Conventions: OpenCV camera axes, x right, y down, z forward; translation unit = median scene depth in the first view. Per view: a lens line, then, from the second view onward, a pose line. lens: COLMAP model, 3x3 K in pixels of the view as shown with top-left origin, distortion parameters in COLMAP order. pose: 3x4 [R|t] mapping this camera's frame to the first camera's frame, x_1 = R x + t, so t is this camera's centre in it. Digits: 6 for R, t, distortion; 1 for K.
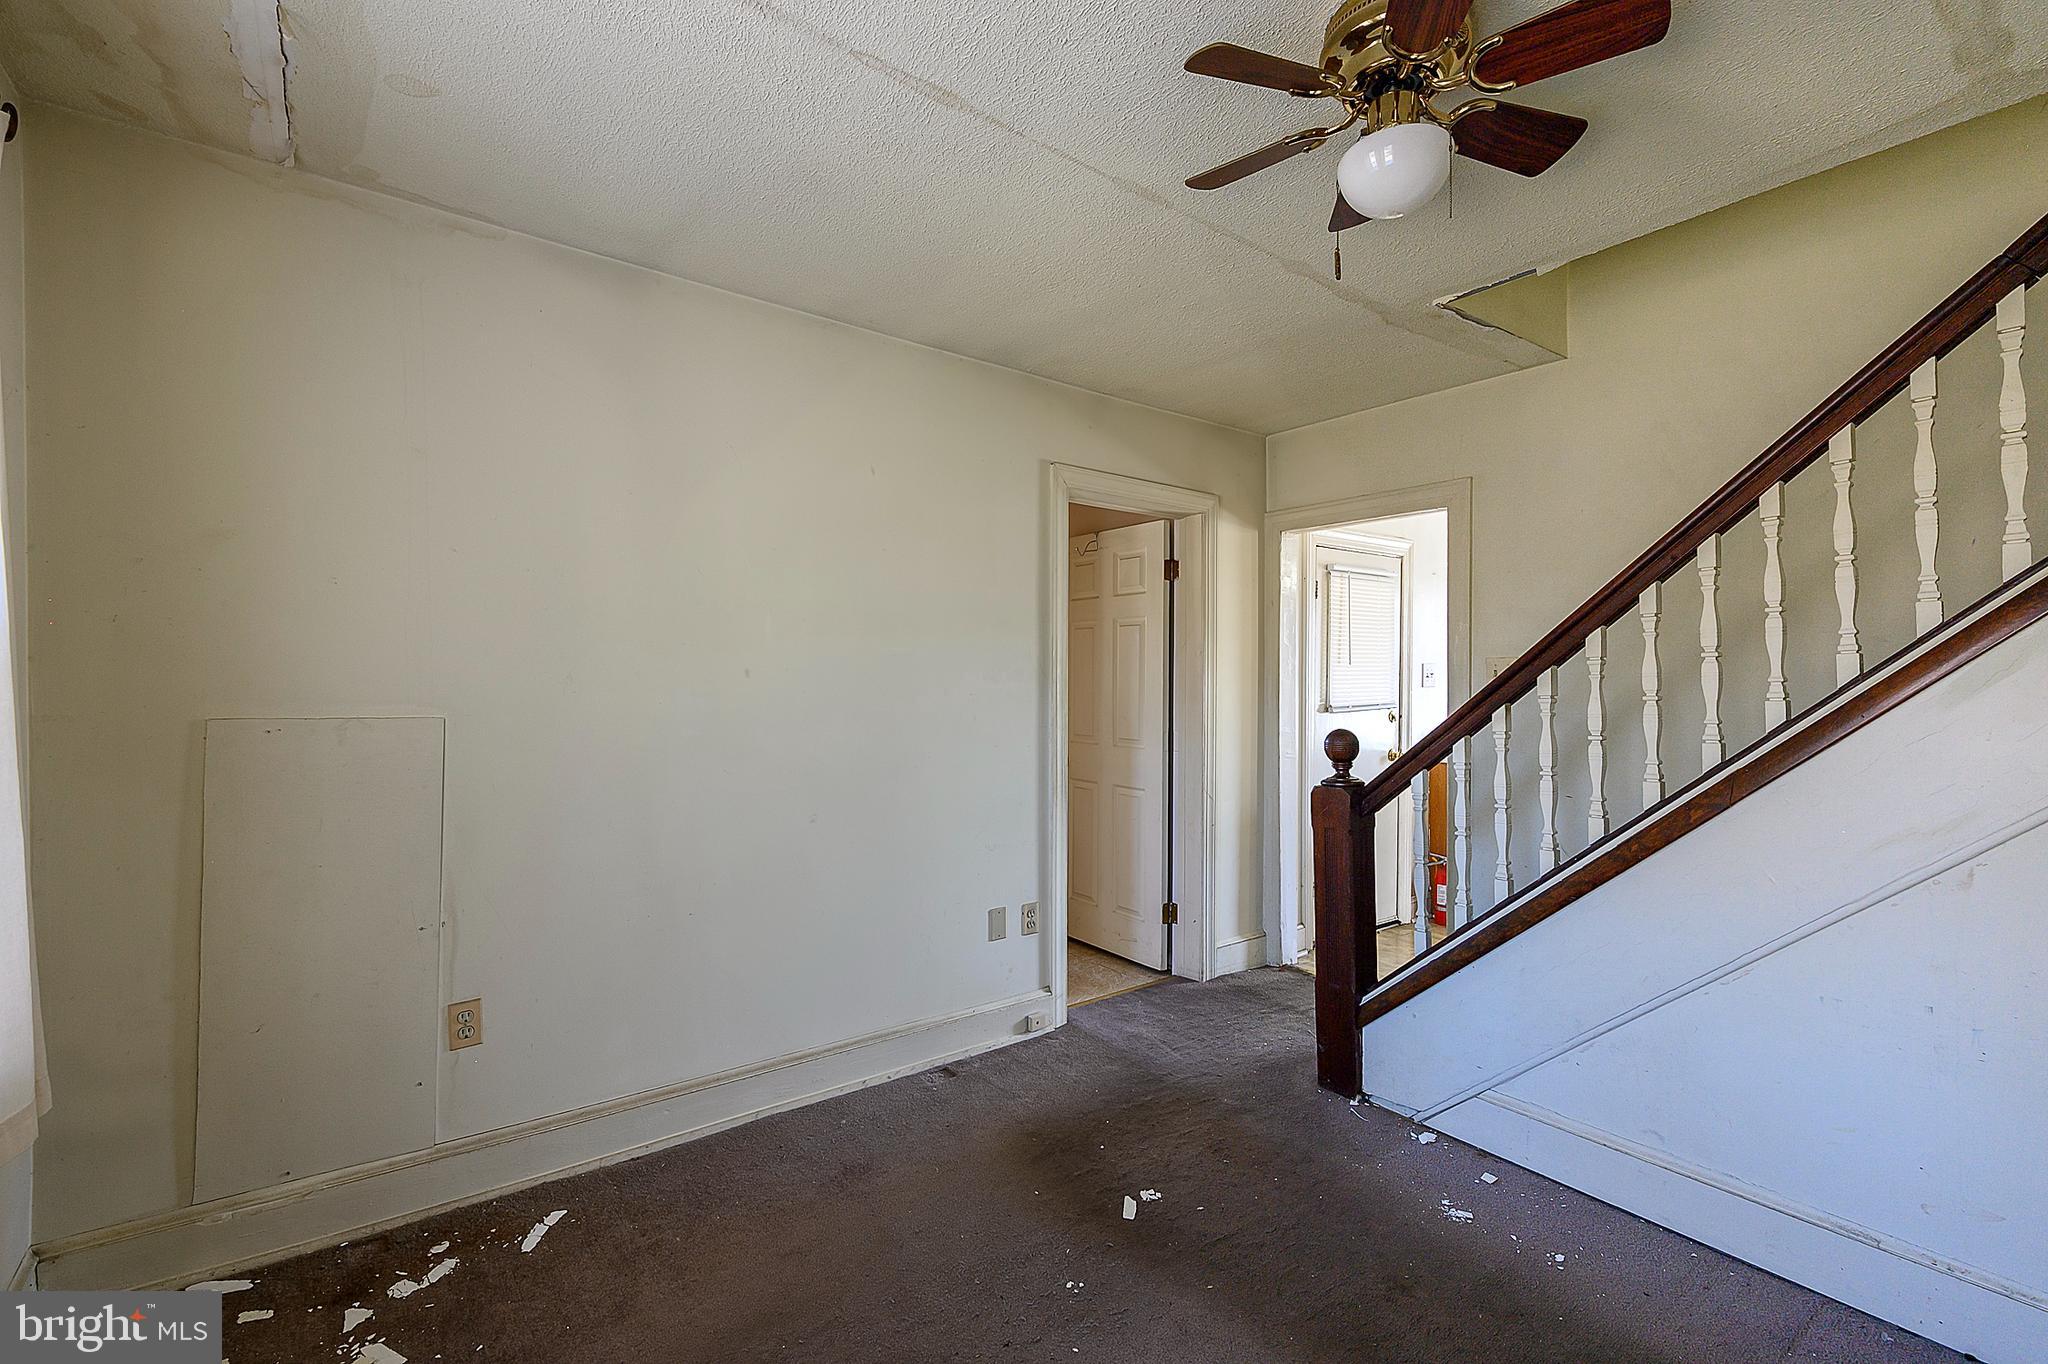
lens RADIAL K [[902.6, 0, 1024.0], [0, 902.6, 682.0], [0, 0, 1]] dist [0.001913, 0.000256]
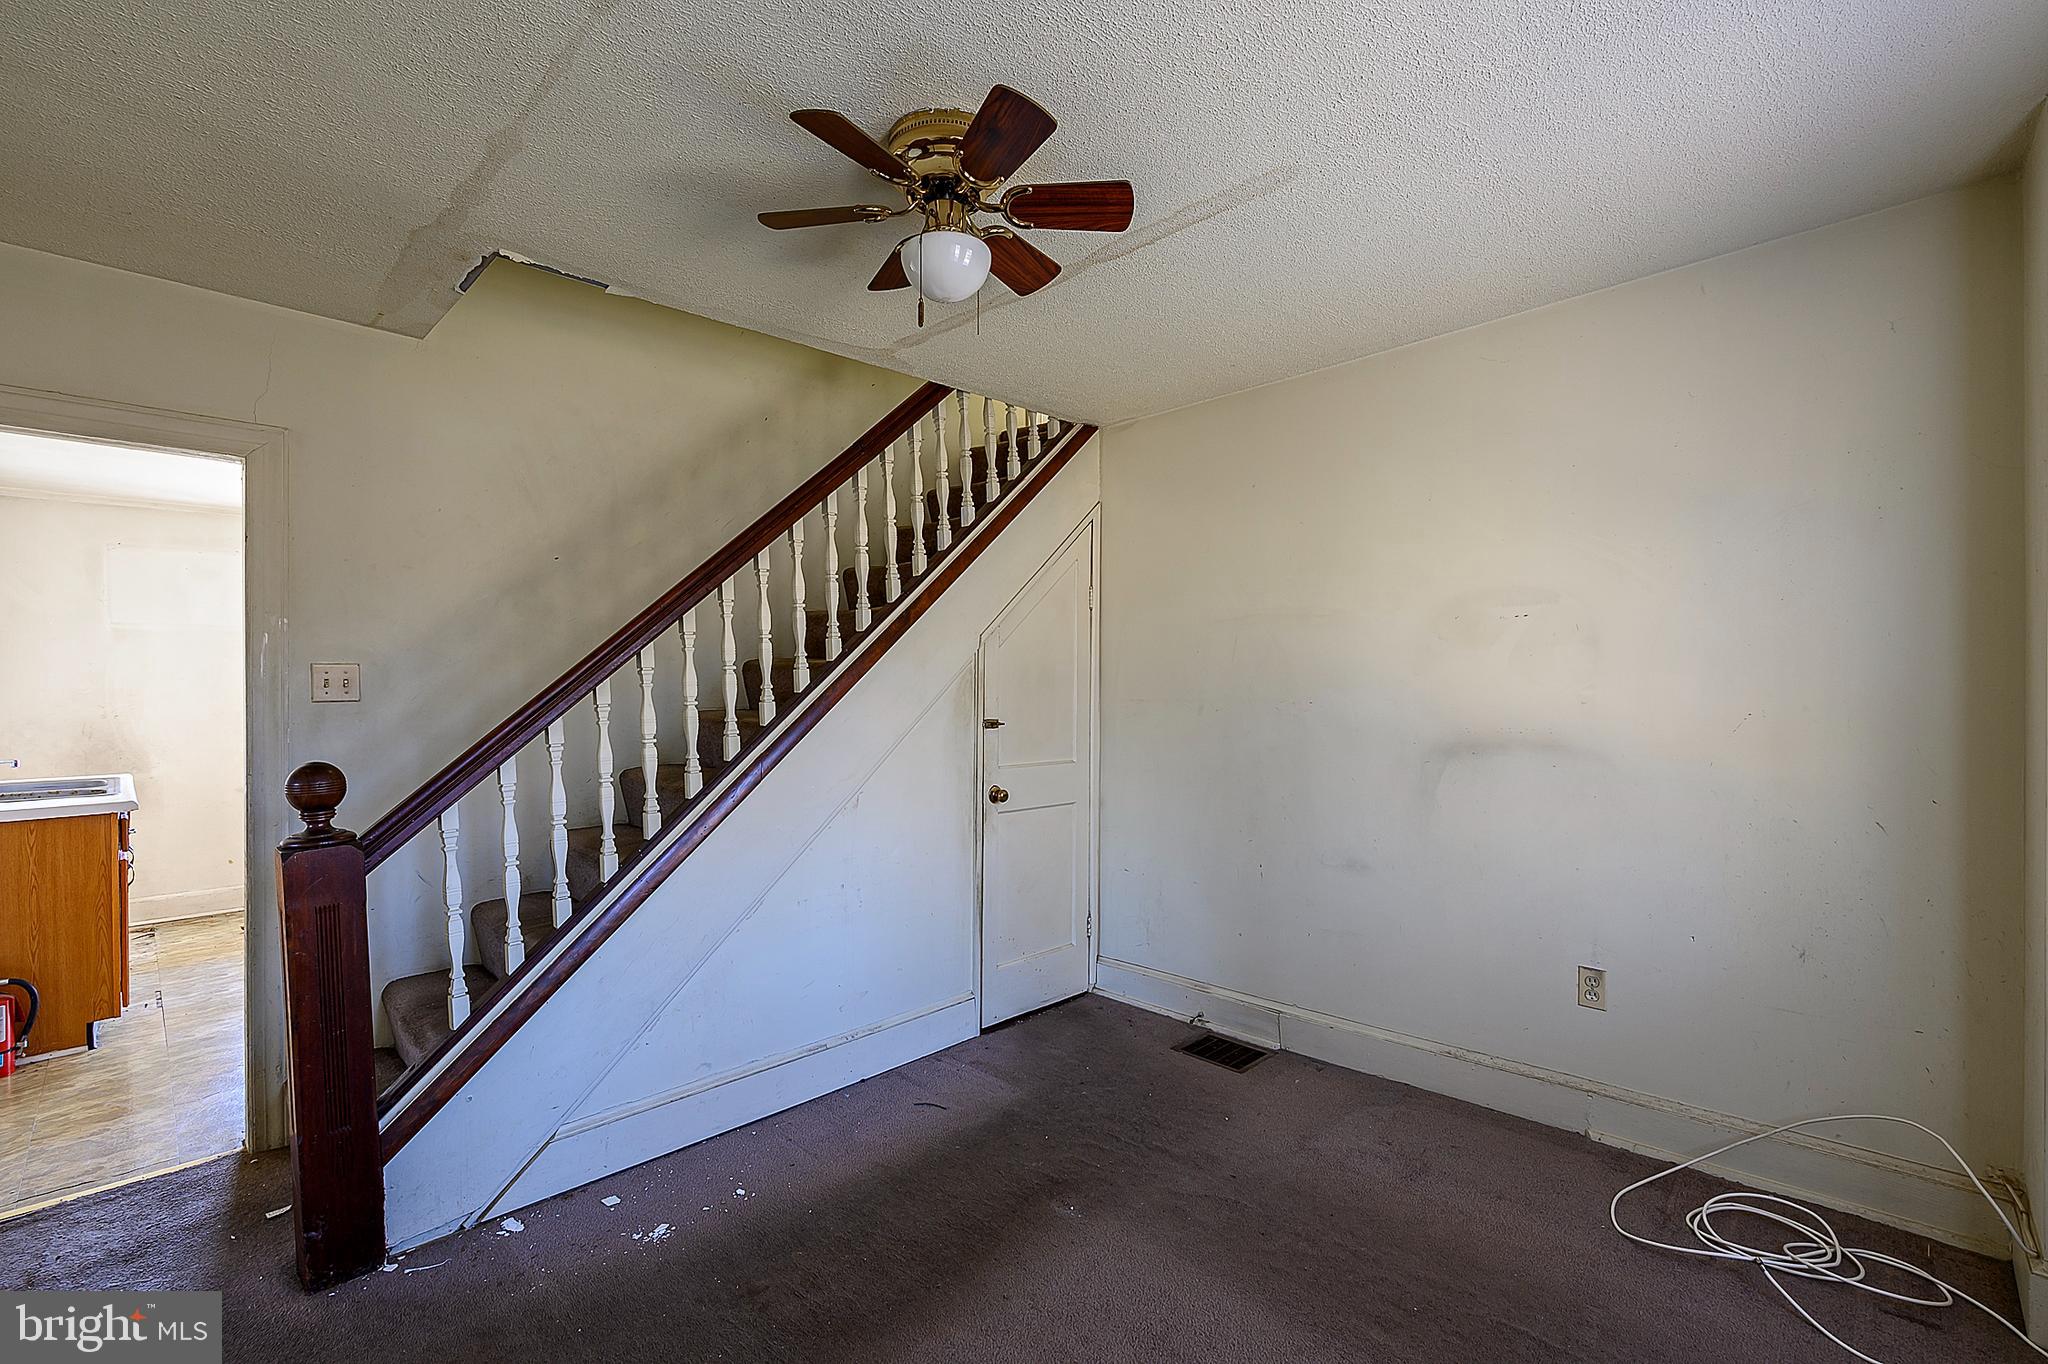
lens RADIAL K [[893.5, 0, 1024.0], [0, 893.5, 682.0], [0, 0, 1]] dist [-0.000955, -0.000082]
pose [[-0.143491, 0.000983, 0.989651, -0.511038], [0.011061, 0.999939, 0.000611, -0.005558], [-0.989590, 0.011034, -0.143493, 0.704826]]
